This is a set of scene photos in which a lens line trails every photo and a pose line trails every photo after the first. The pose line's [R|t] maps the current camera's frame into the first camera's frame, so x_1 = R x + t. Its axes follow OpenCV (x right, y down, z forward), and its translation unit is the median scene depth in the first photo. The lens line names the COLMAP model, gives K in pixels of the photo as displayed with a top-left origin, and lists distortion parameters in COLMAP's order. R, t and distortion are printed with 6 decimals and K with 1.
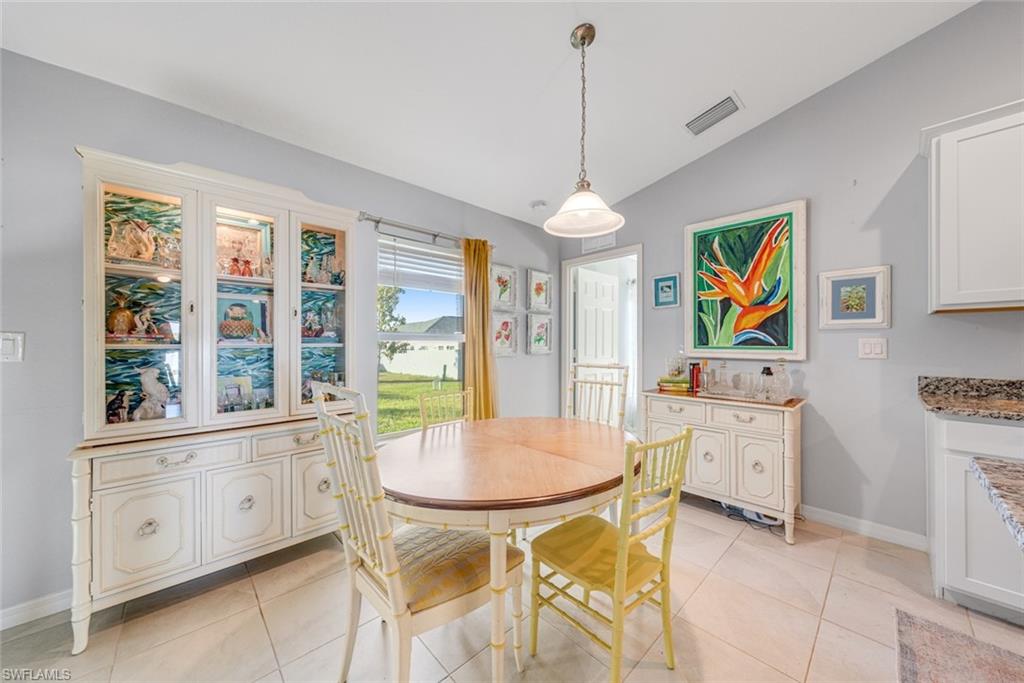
lens RADIAL K [[354.8, 0, 513.9], [0, 354.8, 343.8], [0, 0, 1]] dist [-0.002957, 0.000526]
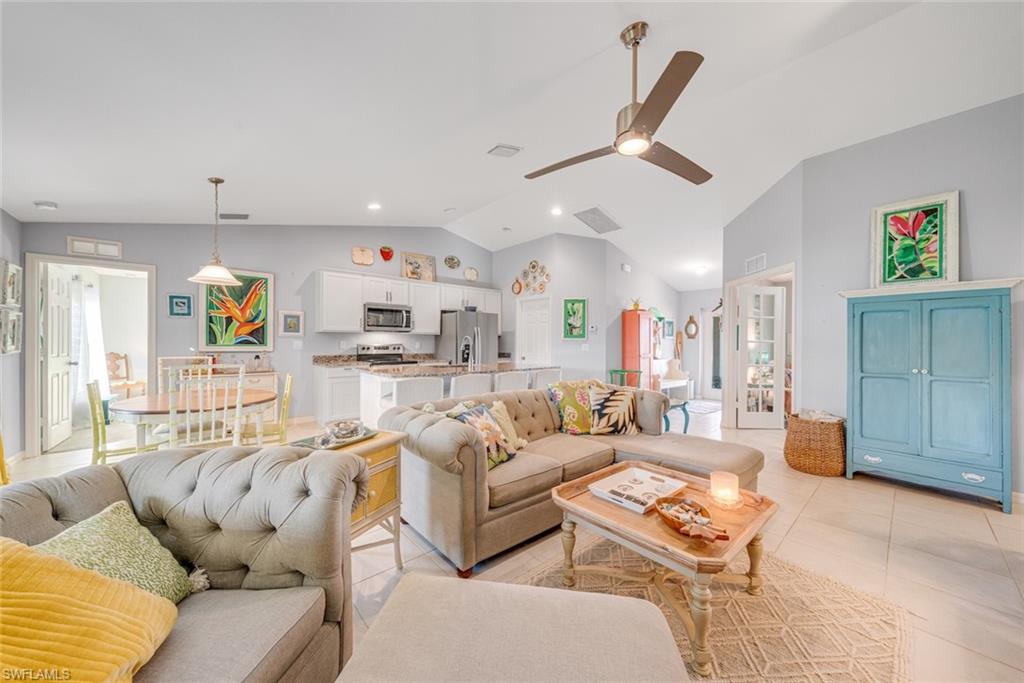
lens RADIAL K [[354.8, 0, 512.7], [0, 354.8, 343.2], [0, 0, 1]] dist [-0.002957, 0.000526]
pose [[0.029049, -0.003404, 0.999572, -1.073751], [-0.008916, 0.999954, 0.003665, -0.018531], [-0.999538, -0.009019, 0.029017, -0.414041]]
